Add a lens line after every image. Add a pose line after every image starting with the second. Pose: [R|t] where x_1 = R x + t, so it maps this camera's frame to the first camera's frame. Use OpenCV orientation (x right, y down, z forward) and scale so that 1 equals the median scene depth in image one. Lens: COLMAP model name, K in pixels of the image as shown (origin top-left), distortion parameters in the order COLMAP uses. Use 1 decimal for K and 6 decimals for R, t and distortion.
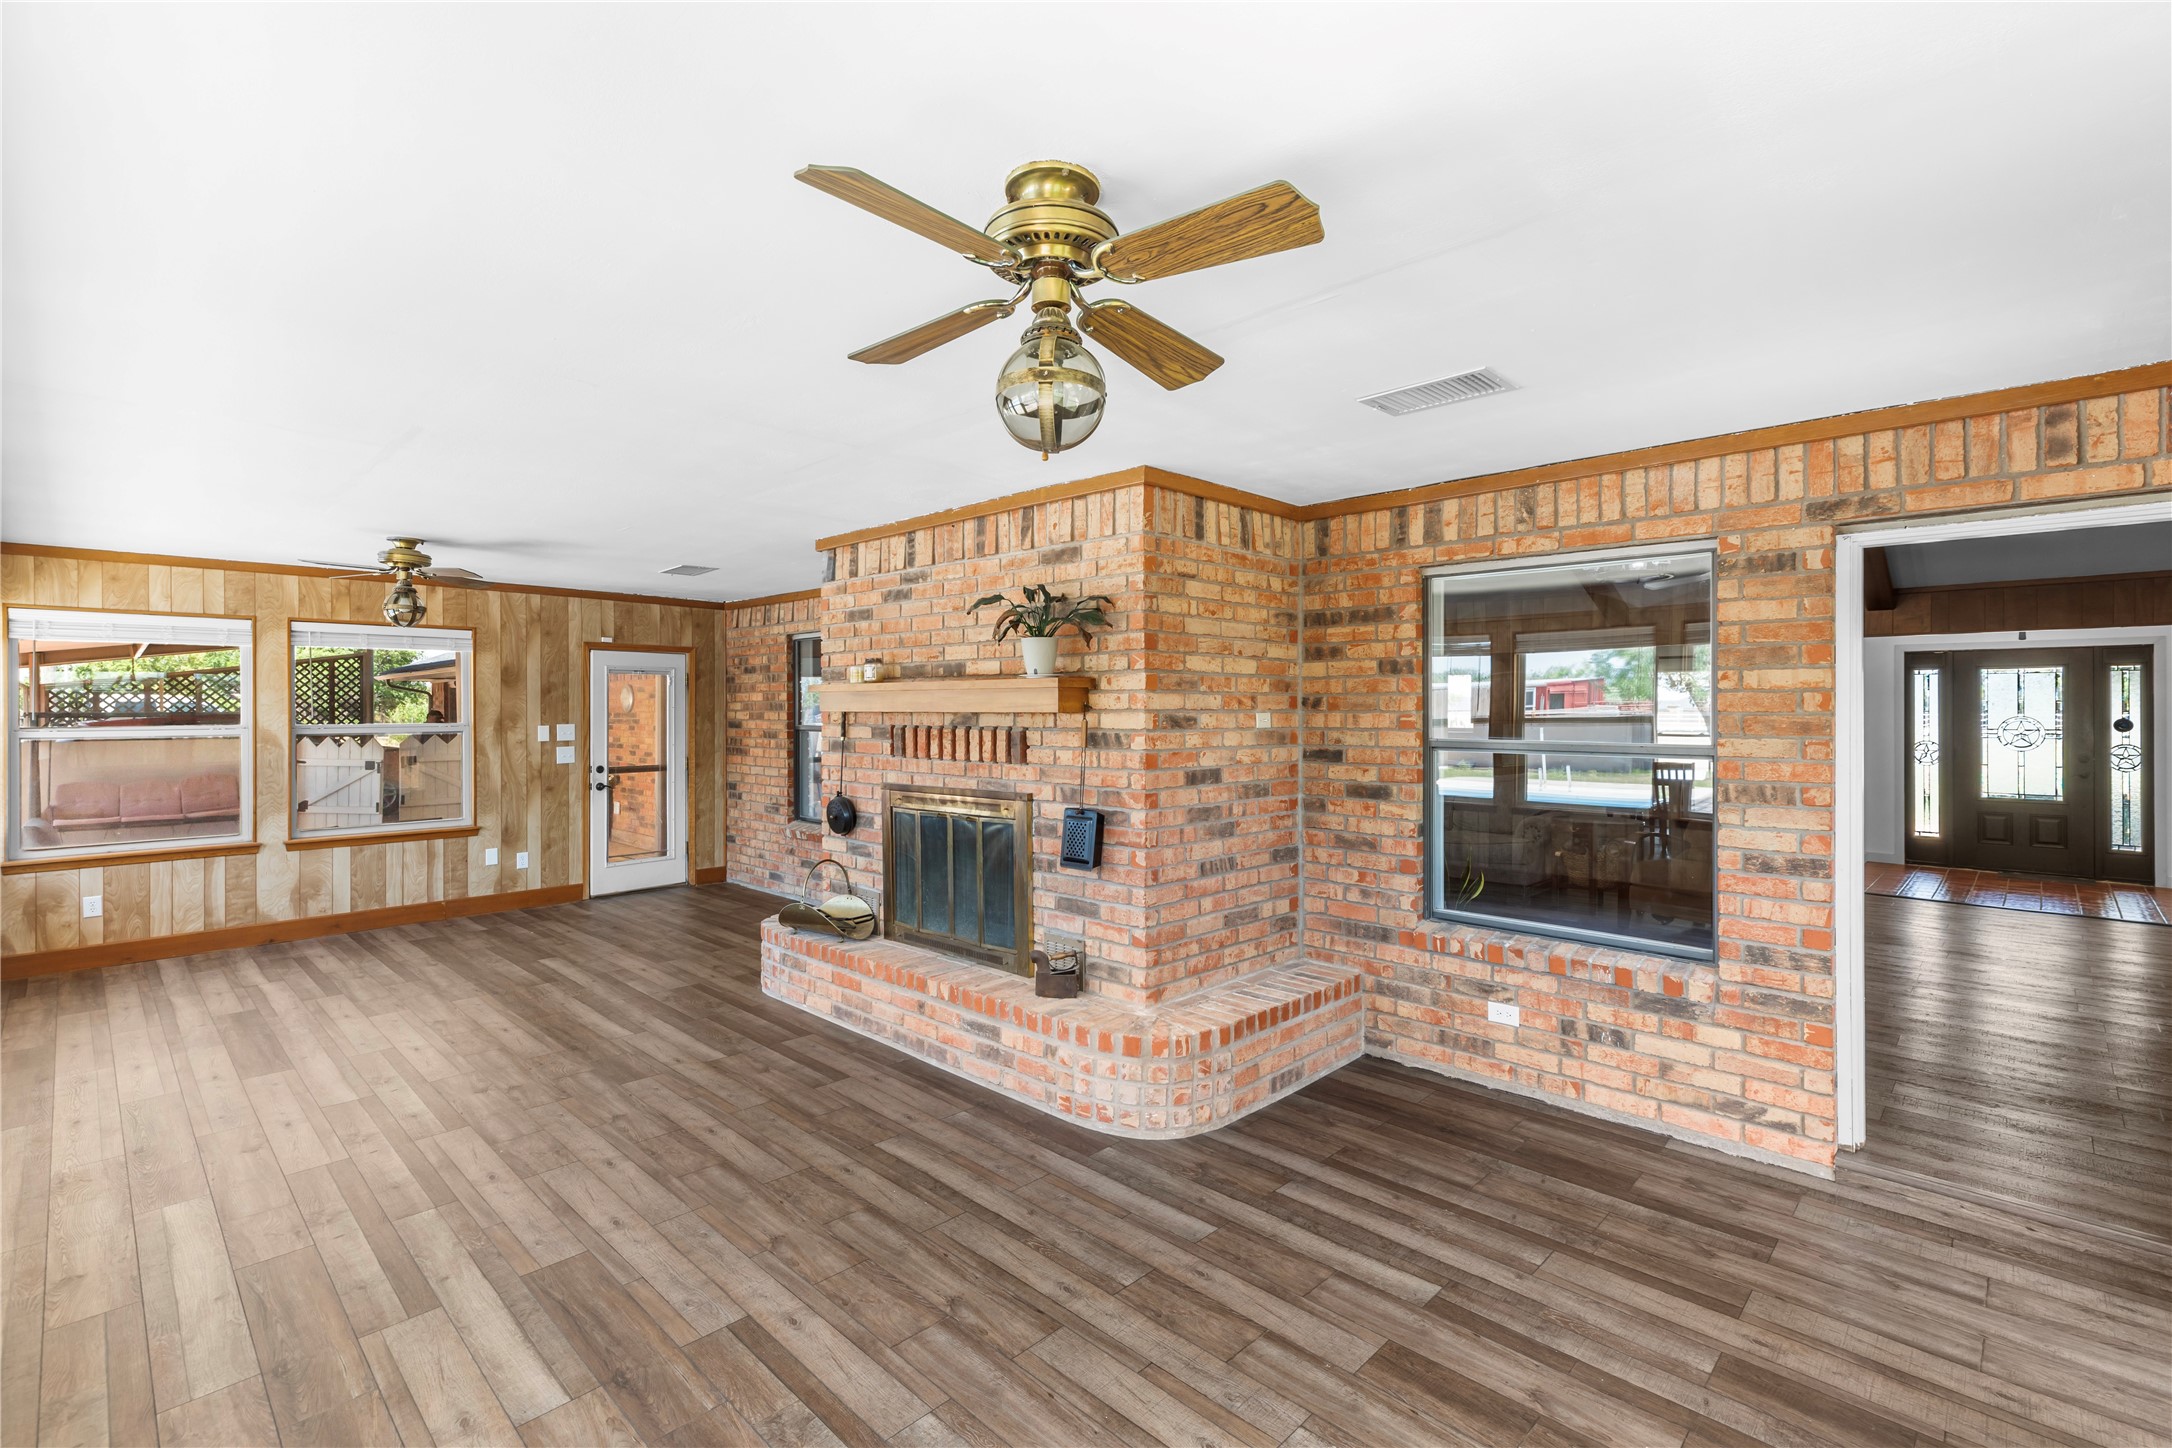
lens RADIAL K [[961.2, 0, 1090.4], [0, 961.2, 741.0], [0, 0, 1]] dist [0.000293, -0.000018]
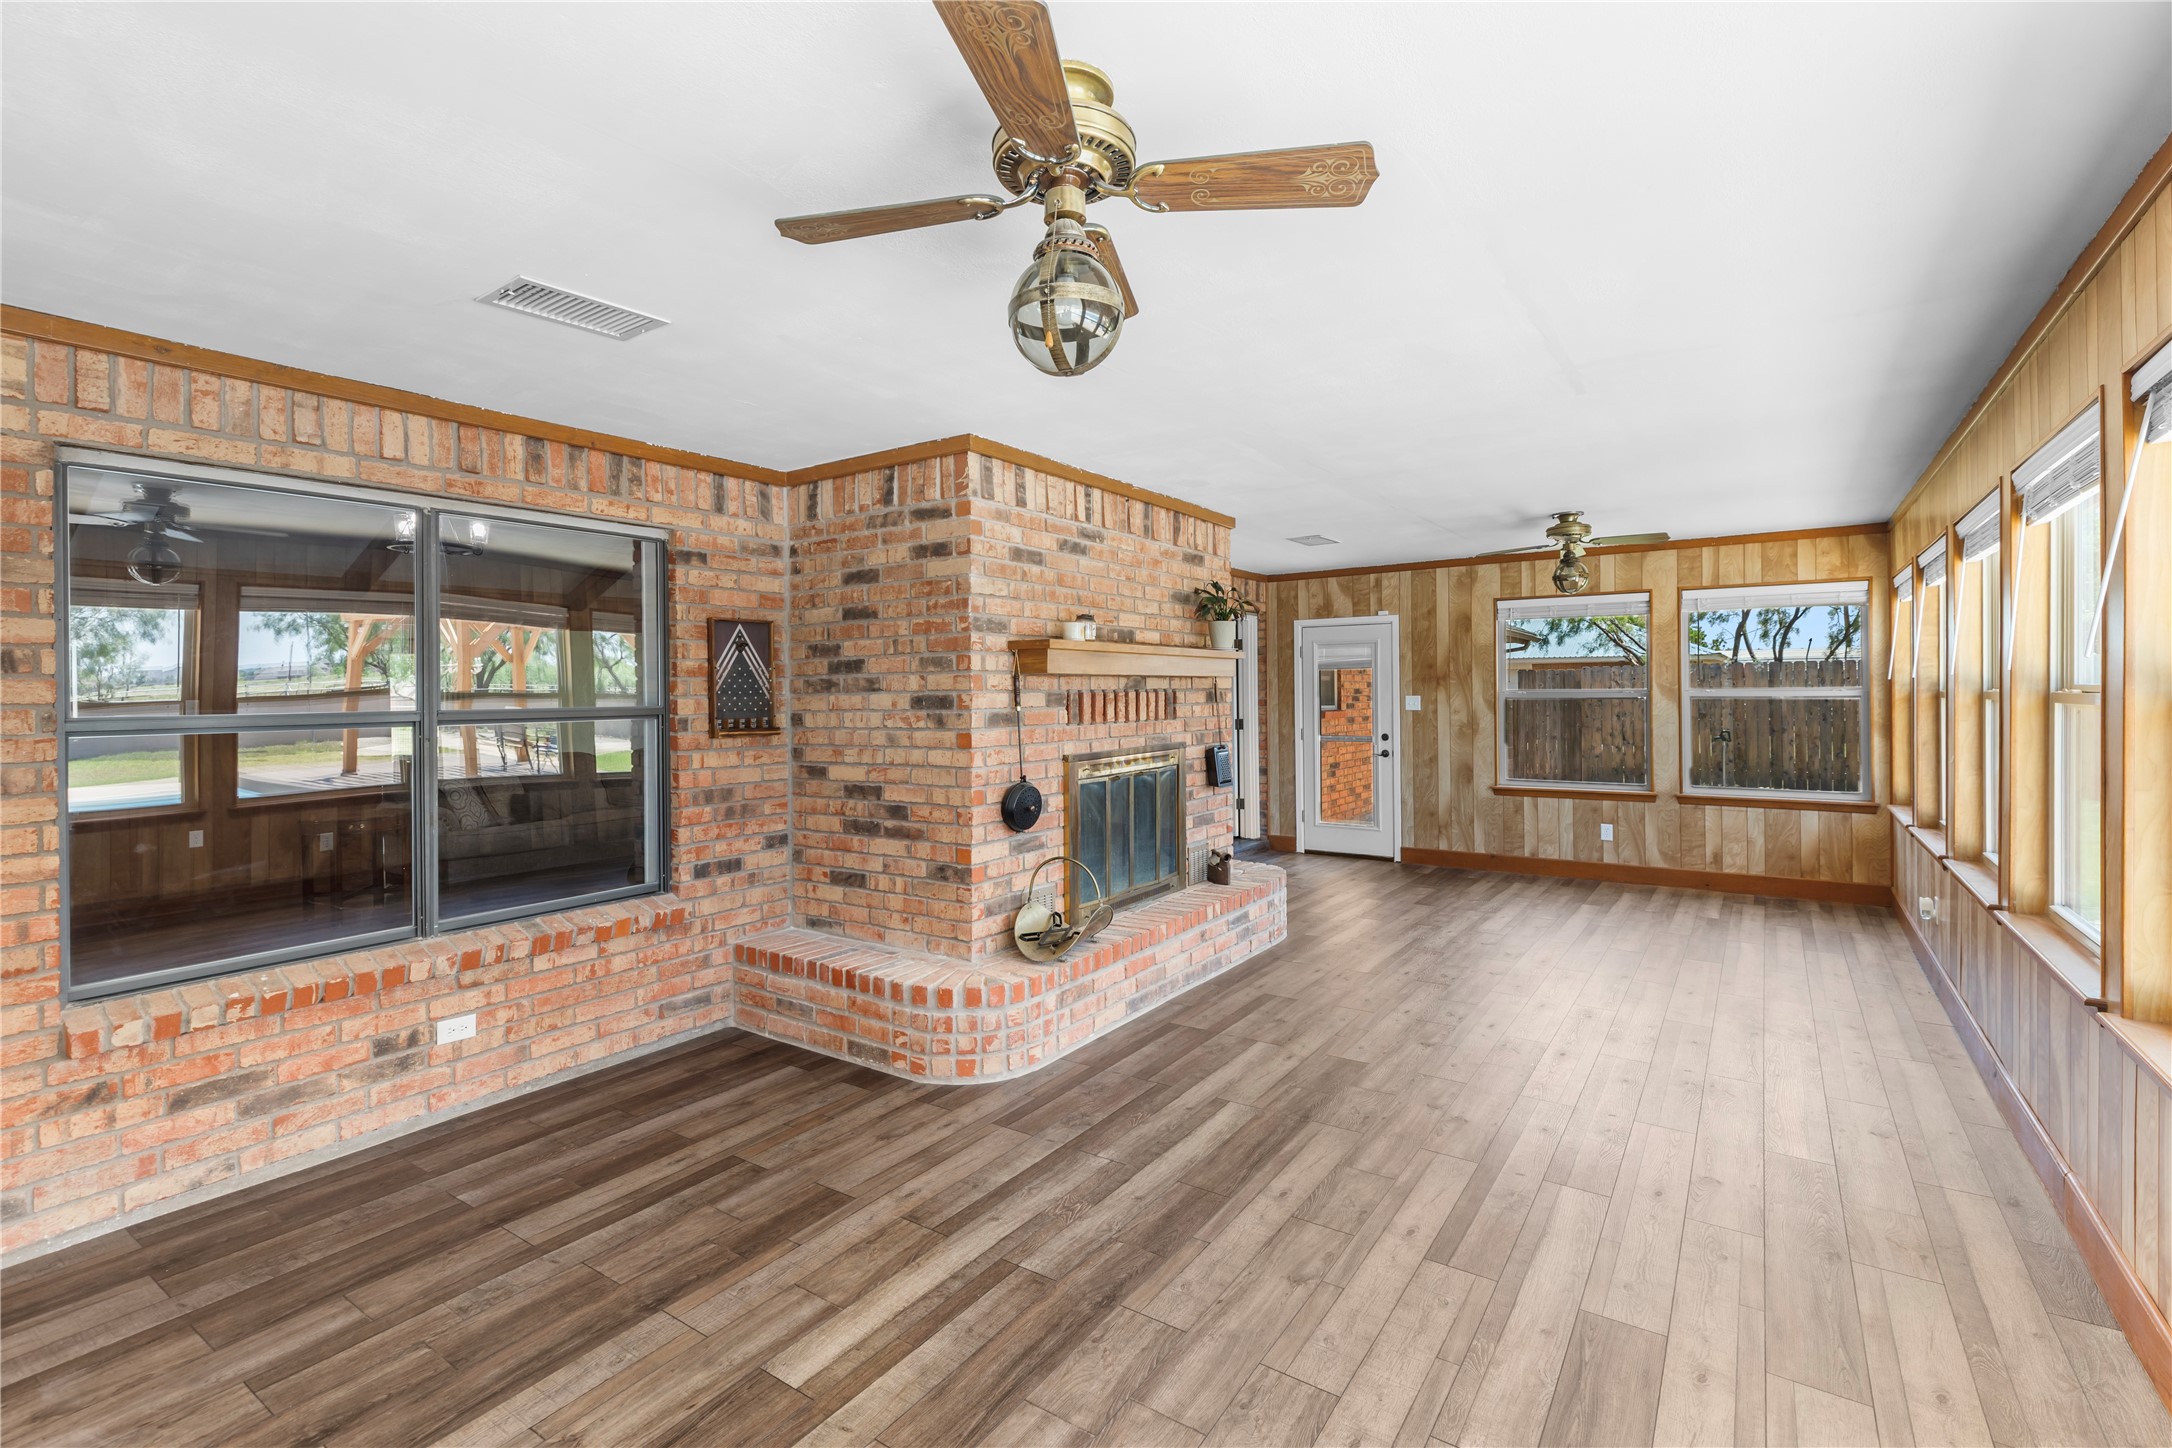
lens RADIAL K [[969.3, 0, 1085.7], [0, 969.3, 719.7], [0, 0, 1]] dist [0.002761, 0.000307]
pose [[-0.149643, -0.032003, 0.988222, -1.160834], [0.037649, 0.998567, 0.038039, -0.024003], [-0.988023, 0.042898, -0.148224, 1.177756]]
